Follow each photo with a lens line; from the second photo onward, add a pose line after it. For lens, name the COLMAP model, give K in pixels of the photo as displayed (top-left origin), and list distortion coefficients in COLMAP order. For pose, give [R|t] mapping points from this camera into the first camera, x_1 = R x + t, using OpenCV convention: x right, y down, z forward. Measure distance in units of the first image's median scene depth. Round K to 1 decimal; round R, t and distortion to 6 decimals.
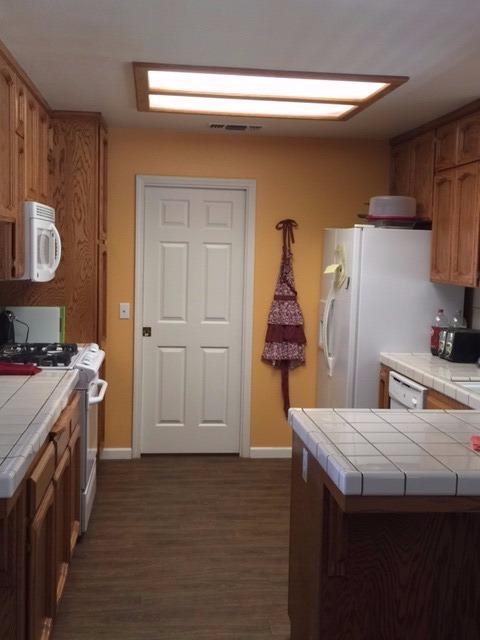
lens RADIAL K [[798.4, 0, 239.2], [0, 798.4, 315.5], [0, 0, 1]] dist [0.073513, 0.000000]
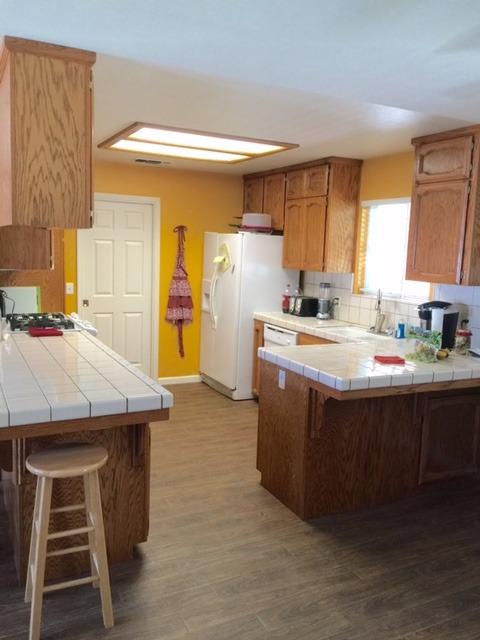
lens RADIAL K [[568.5, 0, 239.0], [0, 568.5, 324.4], [0, 0, 1]] dist [0.043219, -0.010779]
pose [[0.934897, -0.039188, 0.352748, -0.253037], [0.015531, 0.997451, 0.069648, -0.009322], [-0.354578, -0.059636, 0.933123, -0.052059]]
